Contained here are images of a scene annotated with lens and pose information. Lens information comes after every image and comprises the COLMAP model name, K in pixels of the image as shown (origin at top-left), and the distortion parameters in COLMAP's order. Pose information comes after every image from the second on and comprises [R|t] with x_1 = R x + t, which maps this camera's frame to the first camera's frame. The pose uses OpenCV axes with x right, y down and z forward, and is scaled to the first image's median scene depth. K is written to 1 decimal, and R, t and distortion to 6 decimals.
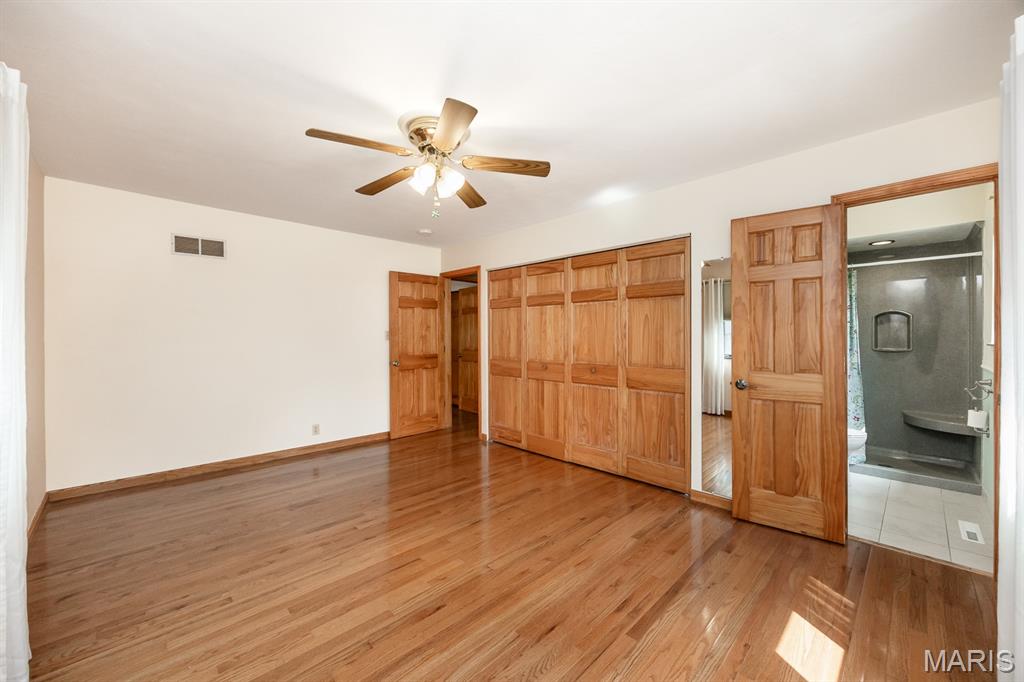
lens RADIAL K [[397.8, 0, 519.4], [0, 397.8, 337.6], [0, 0, 1]] dist [-0.002267, -0.000063]
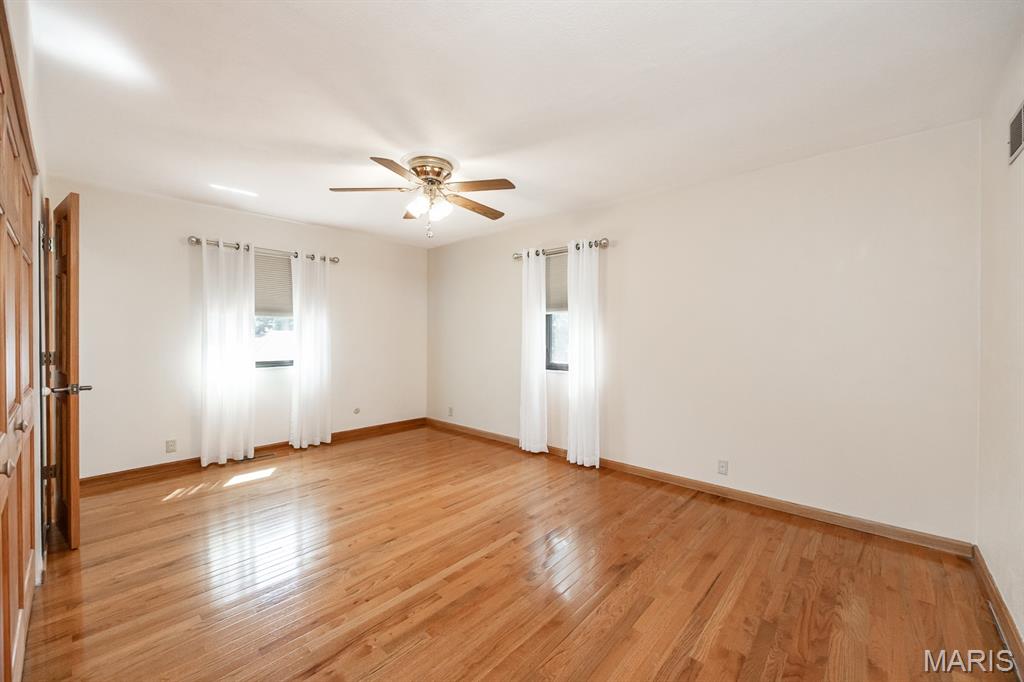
lens RADIAL K [[397.8, 0, 519.4], [0, 397.8, 337.6], [0, 0, 1]] dist [-0.002267, -0.000063]
pose [[-0.996408, -0.000293, -0.084677, -0.193665], [-0.001453, 0.999906, 0.013640, -0.004003], [0.084665, 0.013714, -0.996315, 1.143133]]
